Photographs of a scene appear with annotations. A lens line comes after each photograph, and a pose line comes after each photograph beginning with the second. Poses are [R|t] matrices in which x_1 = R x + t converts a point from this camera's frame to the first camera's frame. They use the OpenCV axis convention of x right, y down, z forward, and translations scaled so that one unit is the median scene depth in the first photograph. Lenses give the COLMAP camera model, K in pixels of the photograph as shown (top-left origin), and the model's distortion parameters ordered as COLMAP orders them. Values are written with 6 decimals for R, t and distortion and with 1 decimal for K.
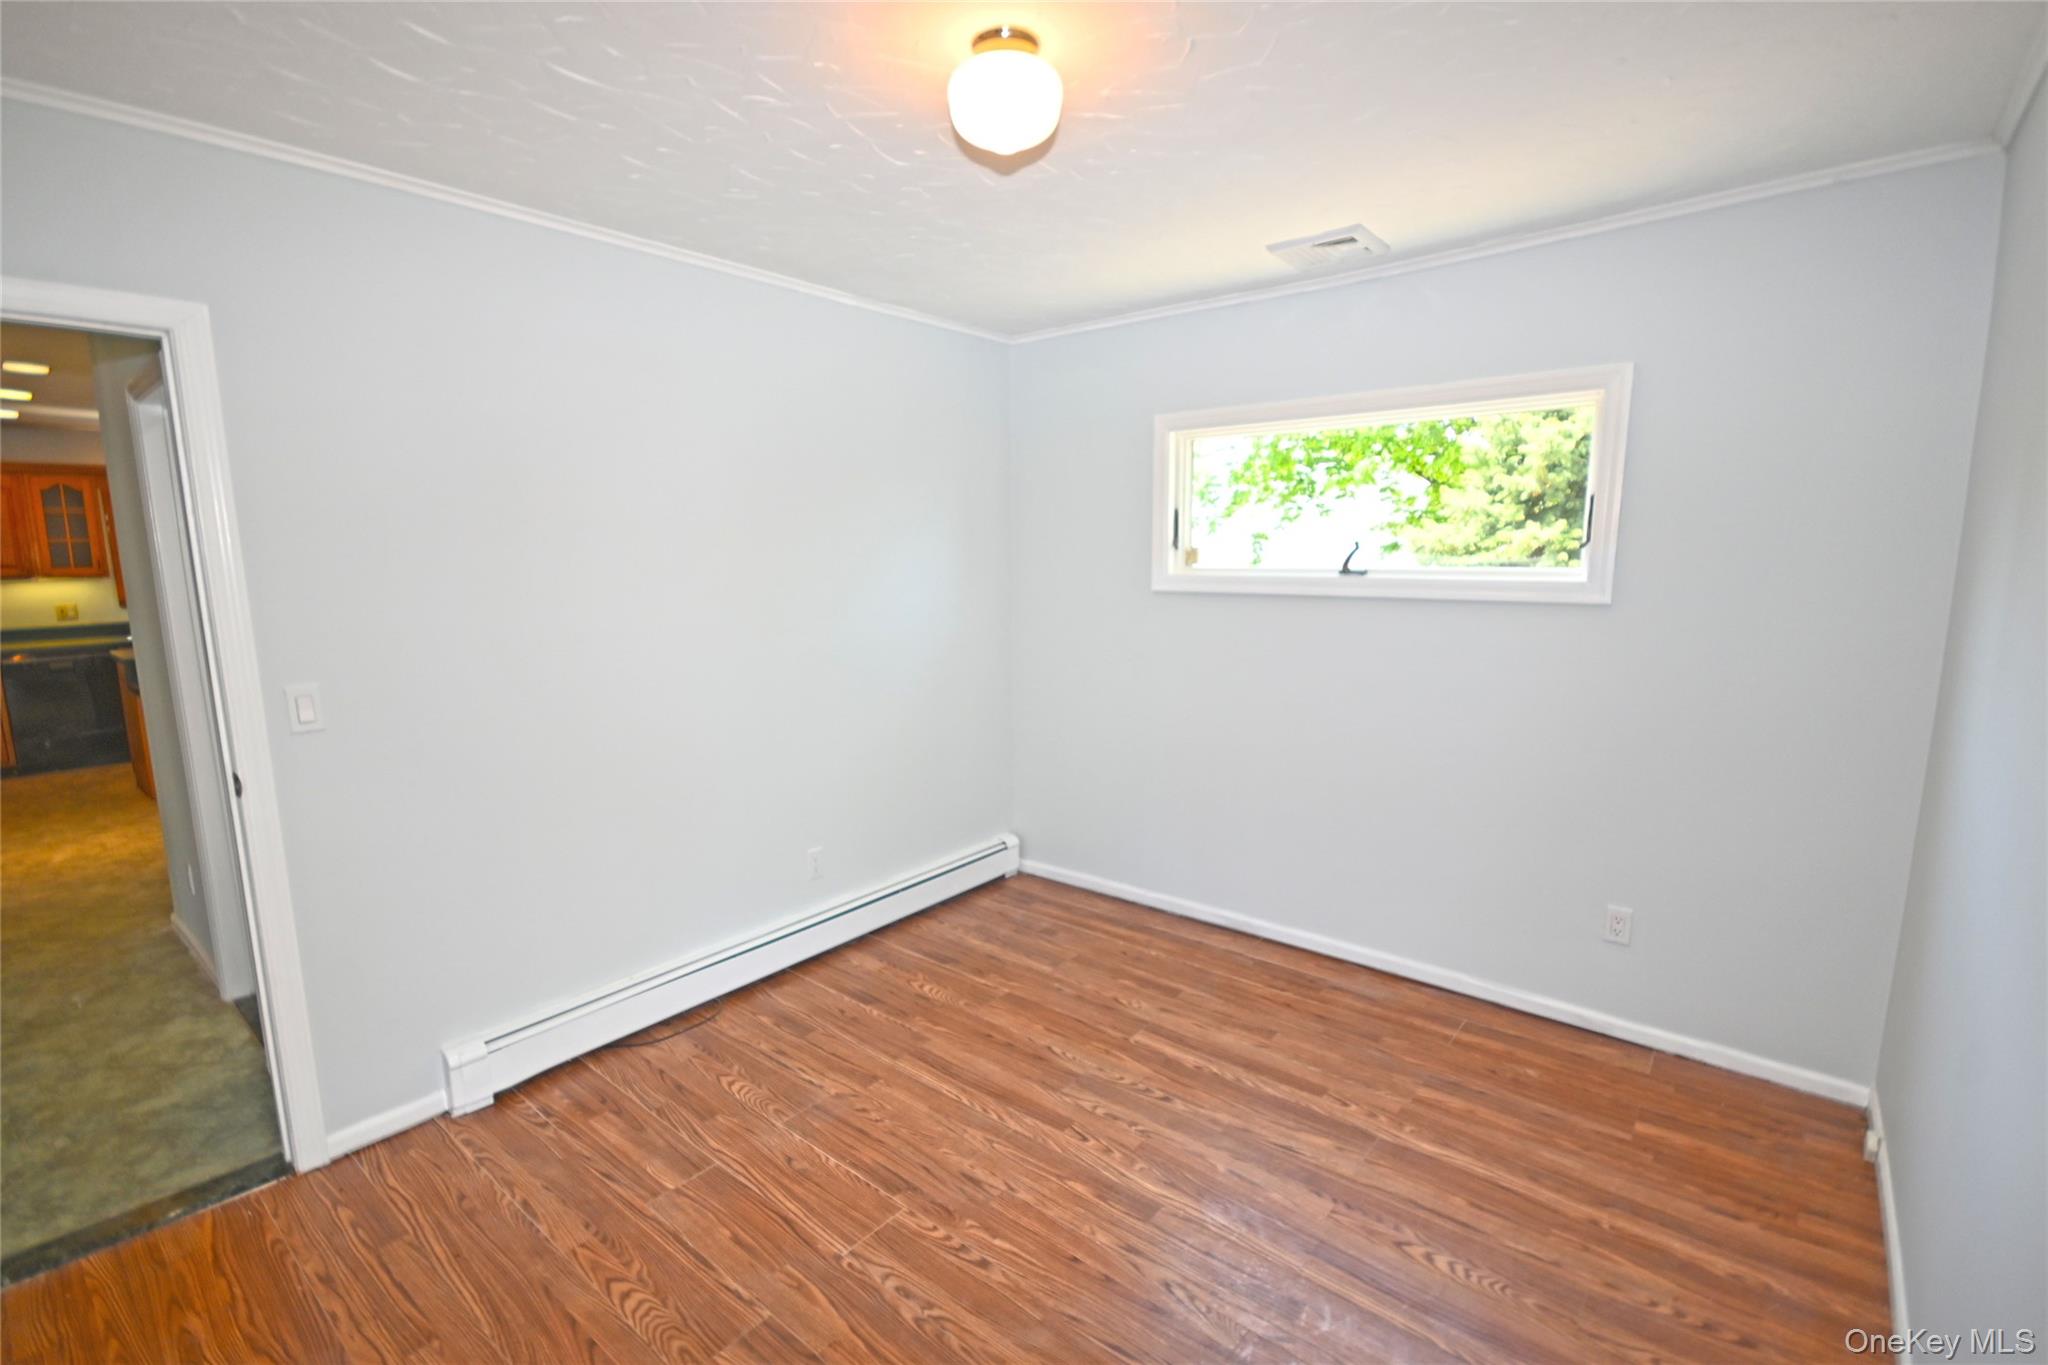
lens RADIAL K [[902.6, 0, 1029.3], [0, 902.6, 690.8], [0, 0, 1]] dist [0.004277, -0.006986]
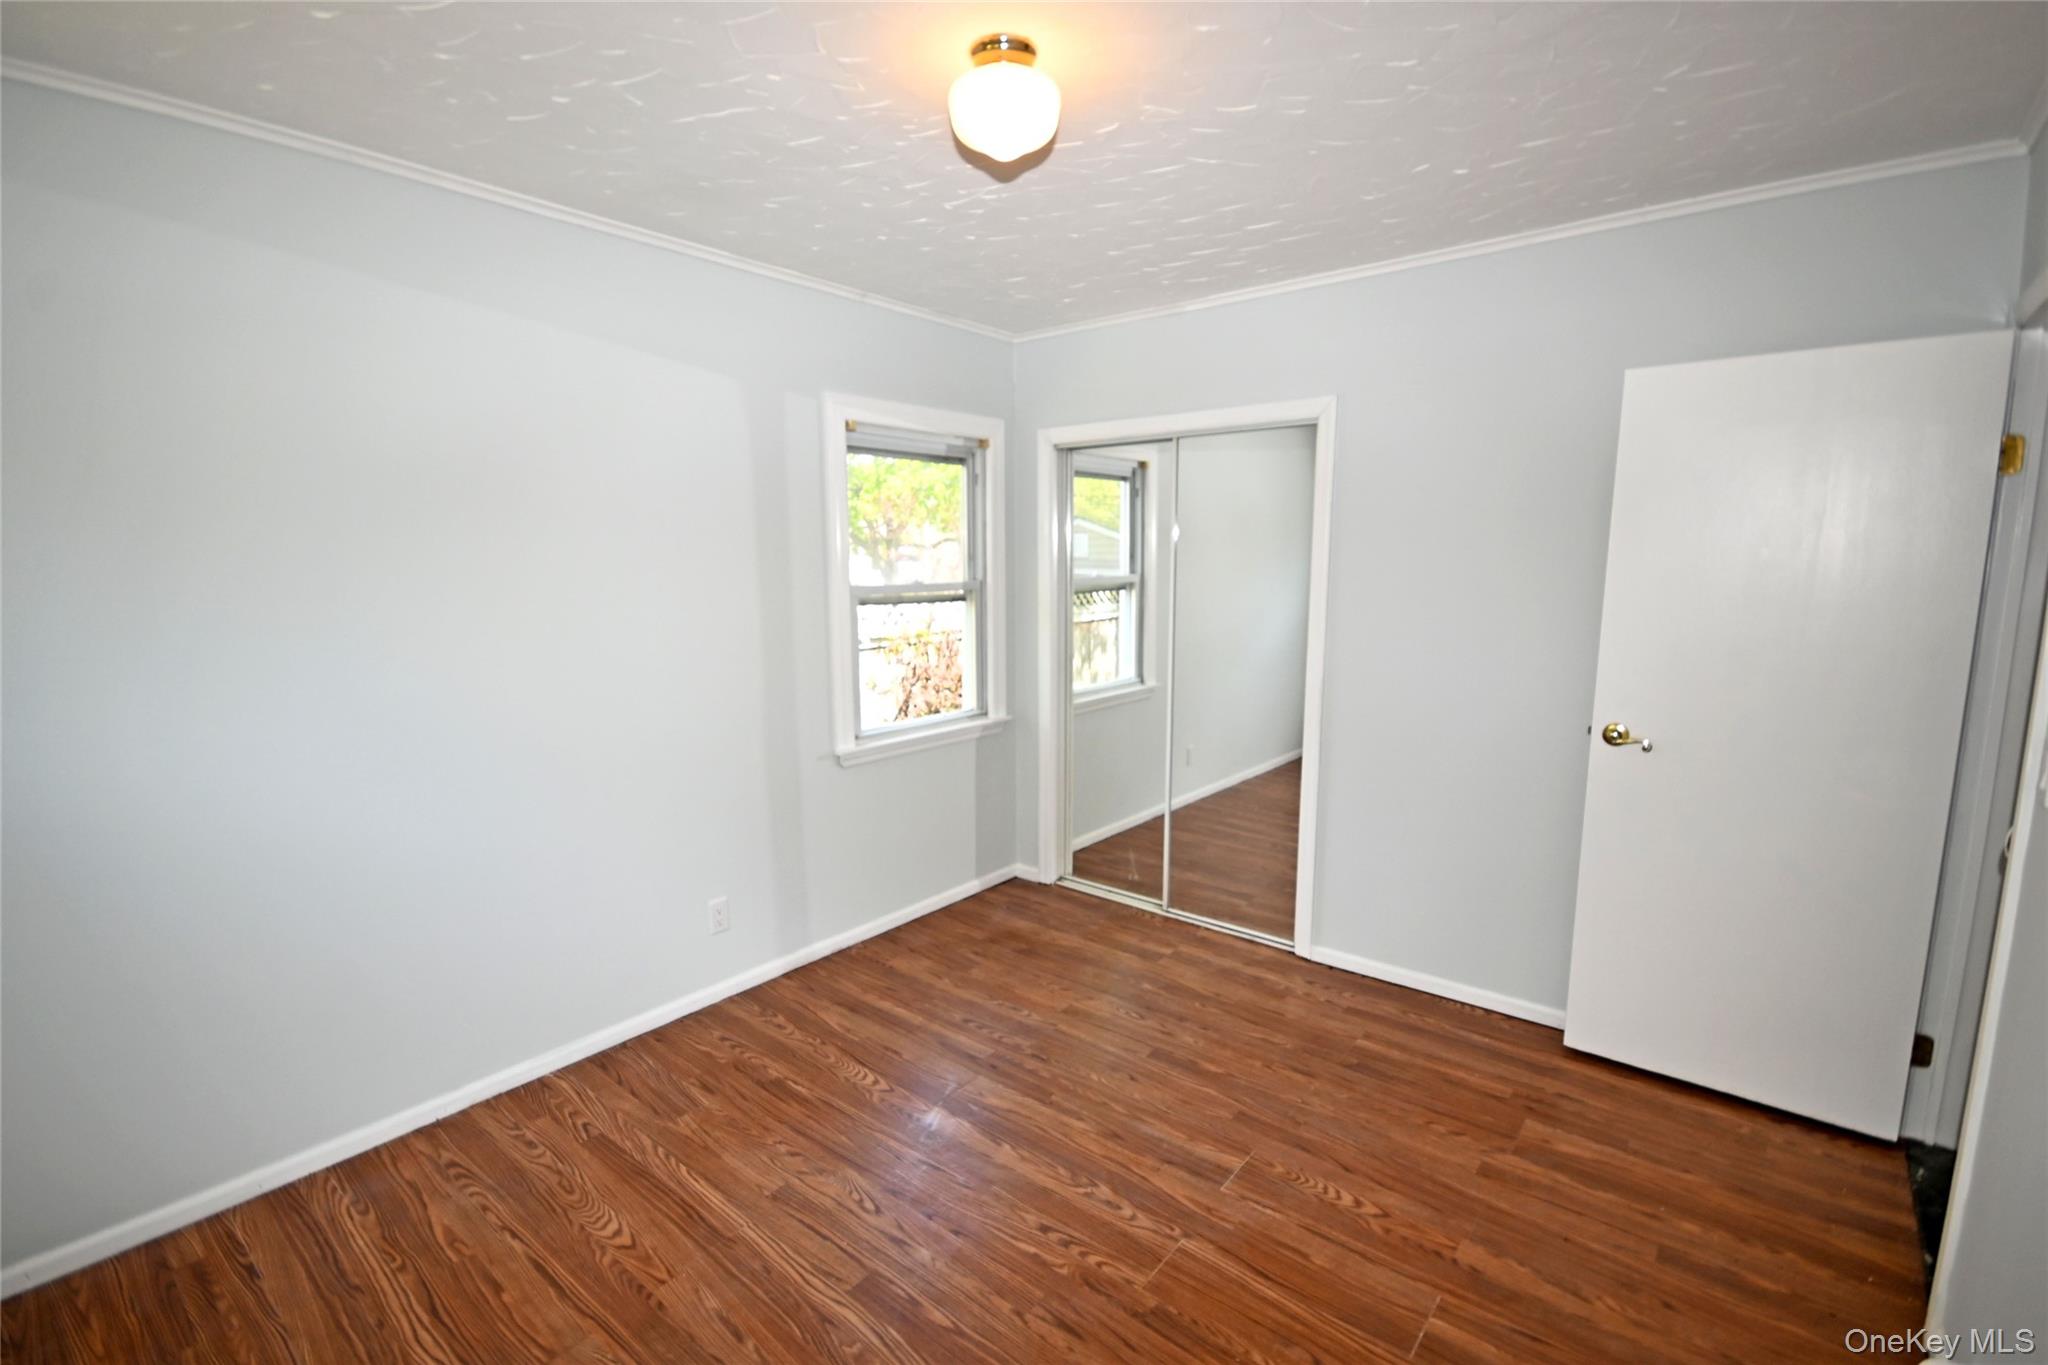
lens RADIAL K [[914.0, 0, 1018.2], [0, 914.0, 687.5], [0, 0, 1]] dist [-0.000082, 0.000314]
pose [[-0.999823, 0.013343, 0.013276, -0.031949], [0.016673, 0.955119, 0.295751, -0.209011], [-0.008734, 0.295920, -0.955173, 1.365805]]
